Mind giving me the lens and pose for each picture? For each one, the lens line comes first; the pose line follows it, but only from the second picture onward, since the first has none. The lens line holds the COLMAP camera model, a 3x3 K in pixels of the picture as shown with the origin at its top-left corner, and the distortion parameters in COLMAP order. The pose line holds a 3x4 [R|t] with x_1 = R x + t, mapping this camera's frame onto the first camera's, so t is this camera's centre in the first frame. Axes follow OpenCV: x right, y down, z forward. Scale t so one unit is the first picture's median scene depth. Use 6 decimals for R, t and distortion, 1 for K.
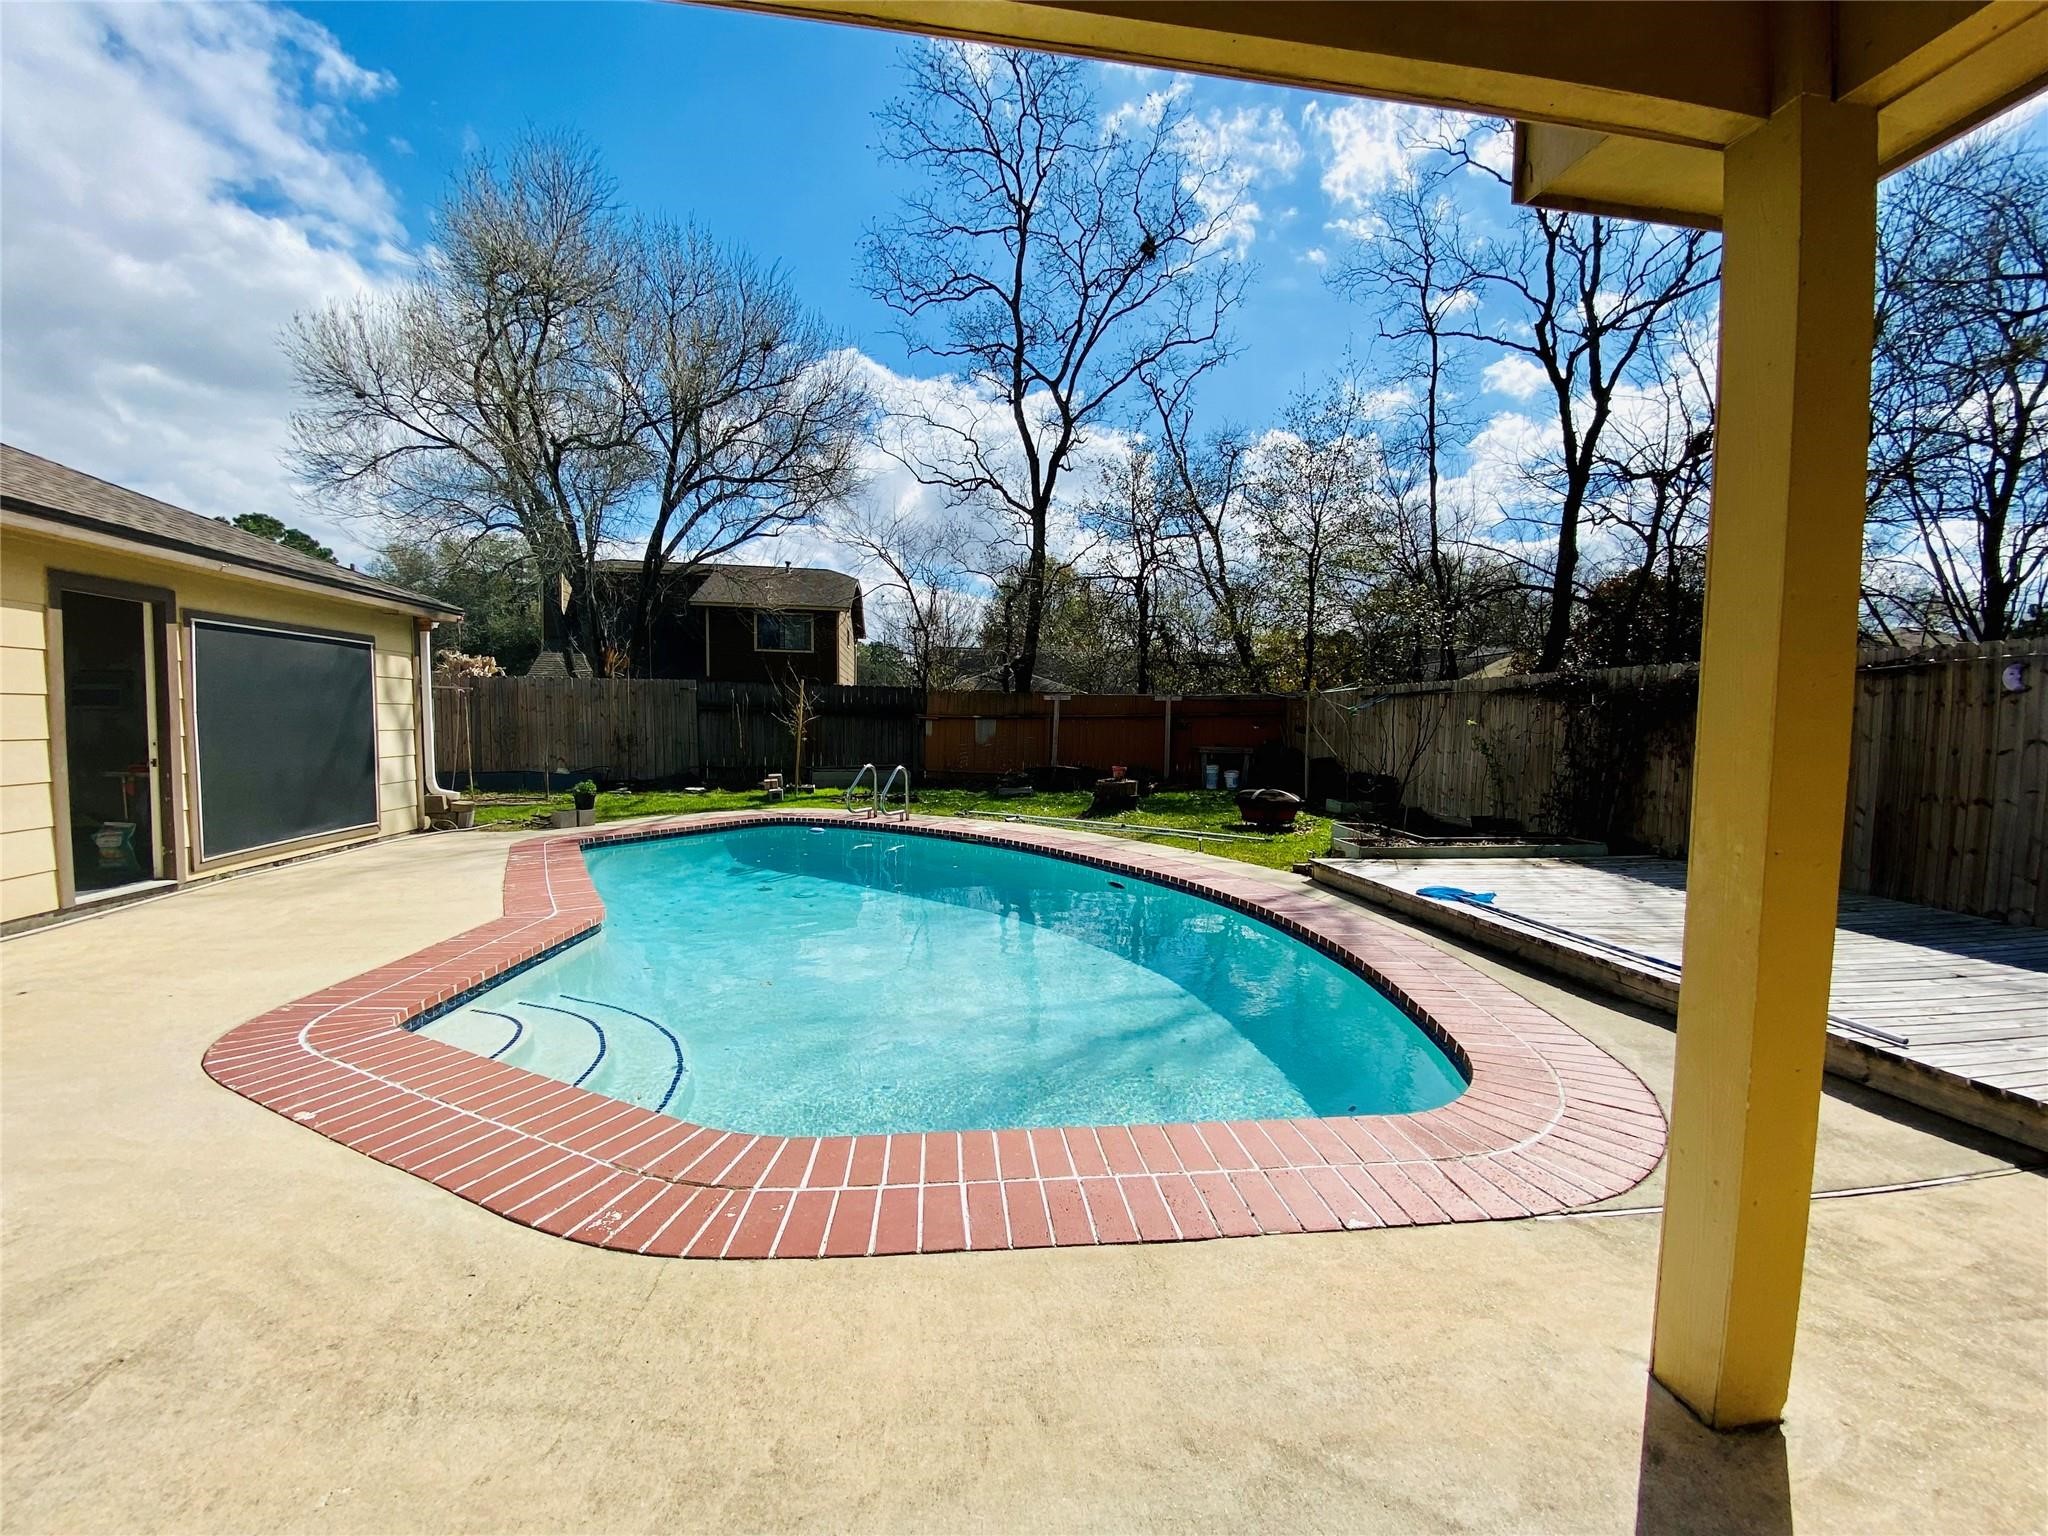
lens RADIAL K [[829.6, 0, 1024.0], [0, 829.6, 768.0], [0, 0, 1]] dist [0.000638, -0.000116]
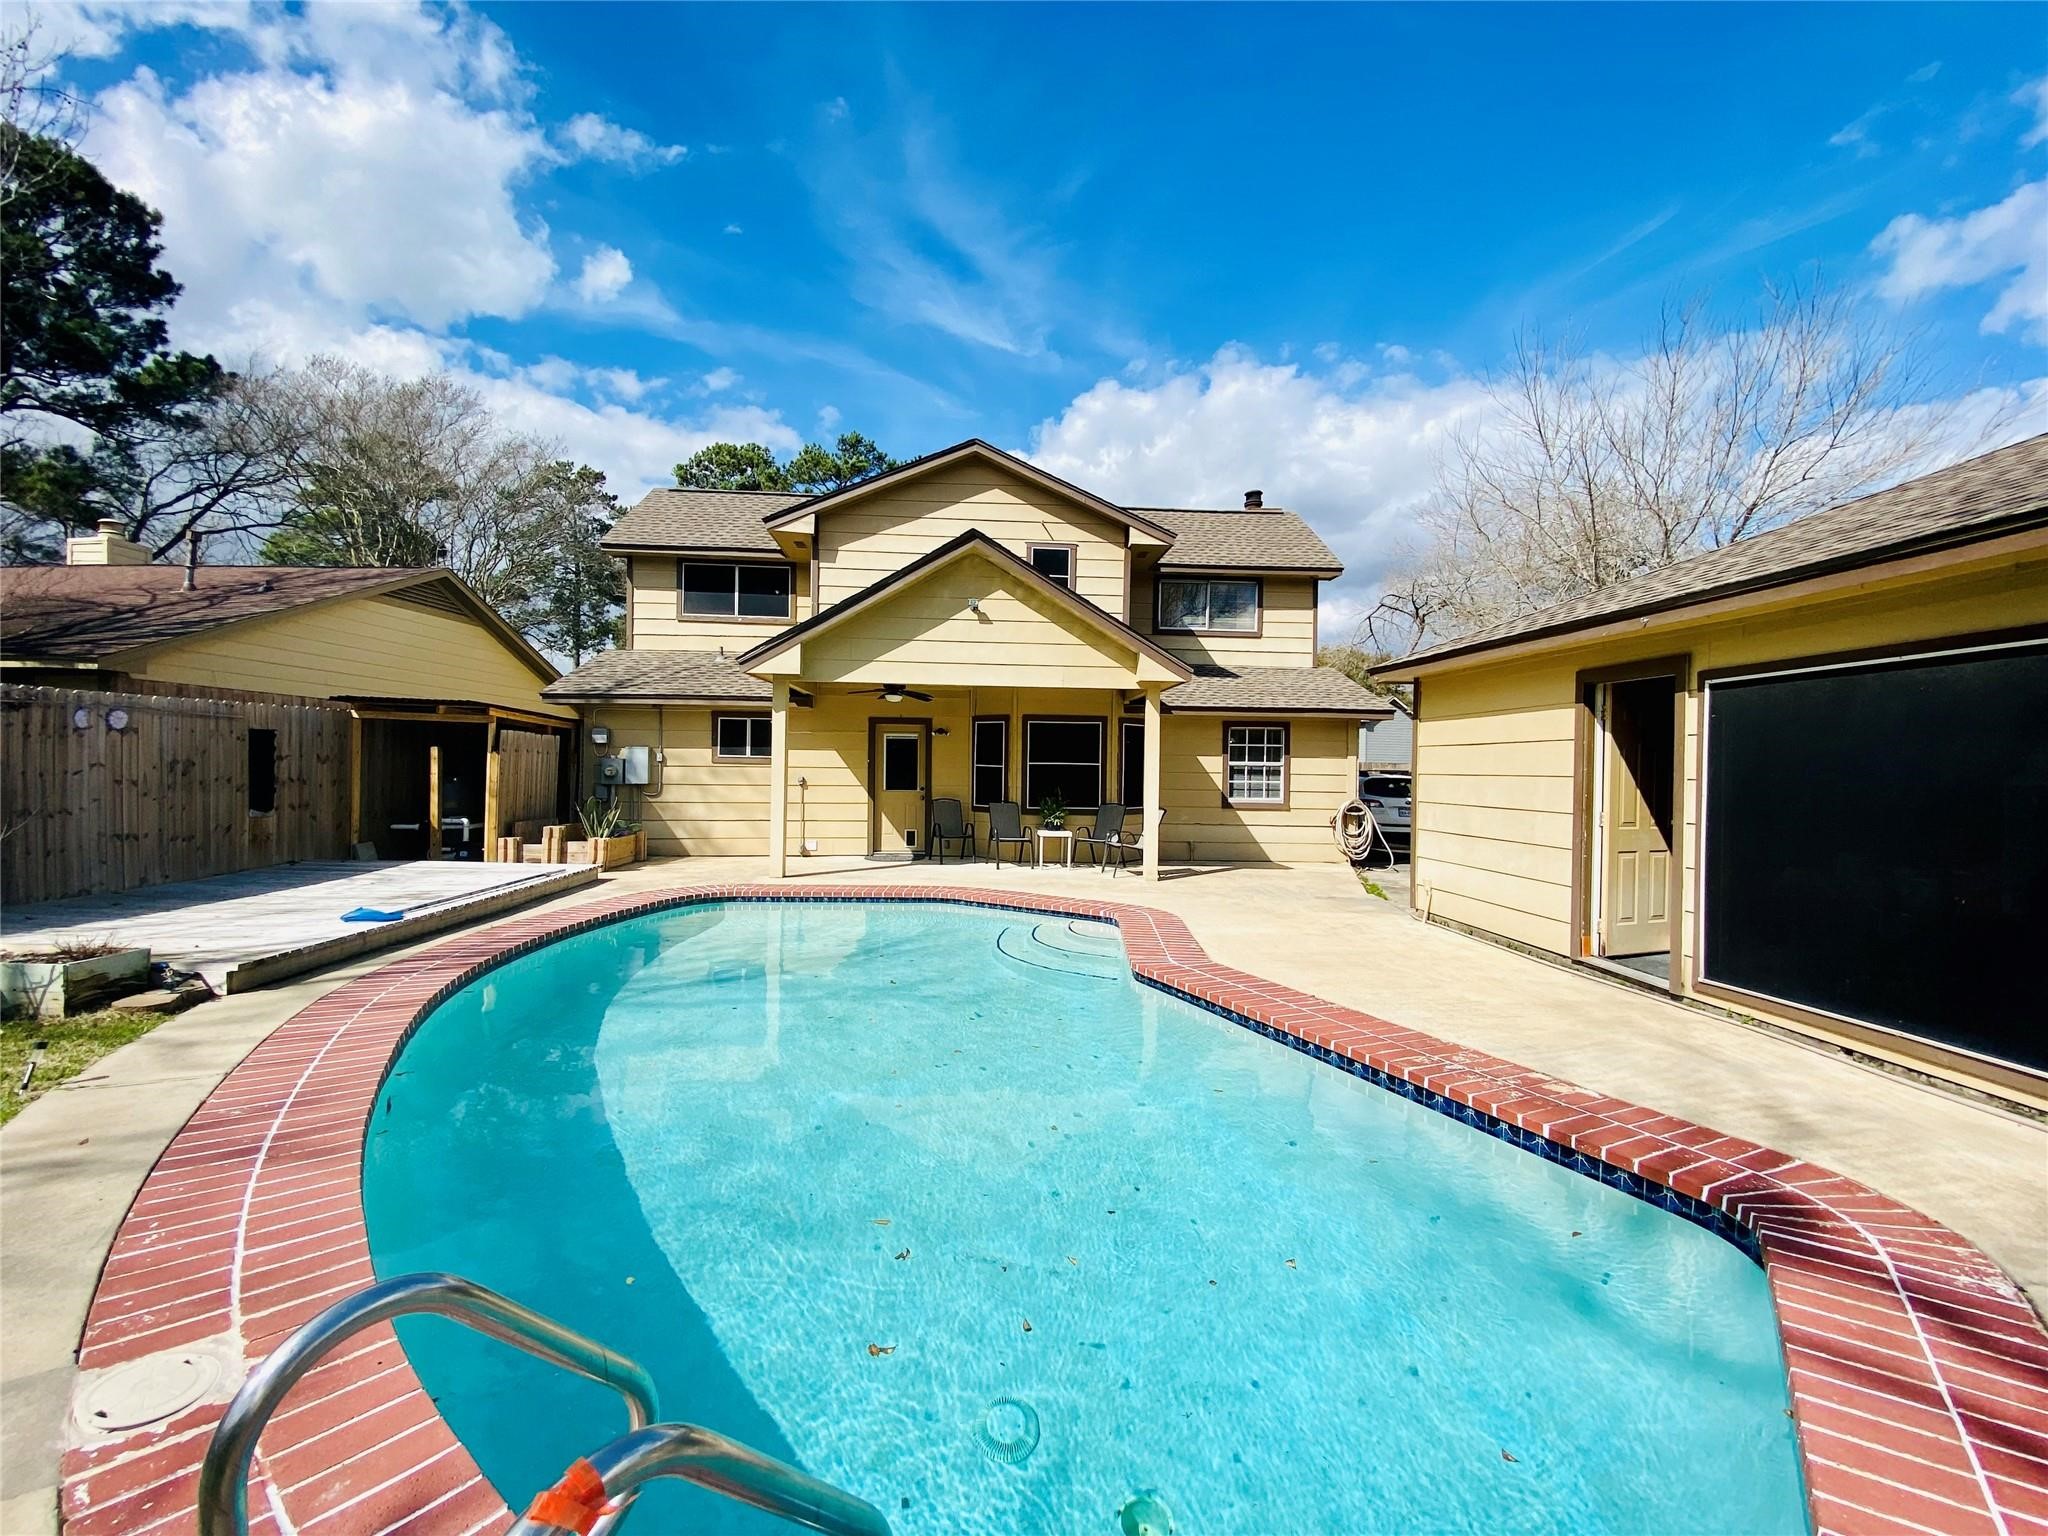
lens RADIAL K [[829.6, 0, 1024.0], [0, 829.6, 768.0], [0, 0, 1]] dist [0.000638, -0.000116]
pose [[-0.995470, -0.031476, 0.089714, -0.451253], [-0.026352, 0.997984, 0.057735, -0.136809], [-0.091351, 0.055109, -0.994293, 2.070713]]
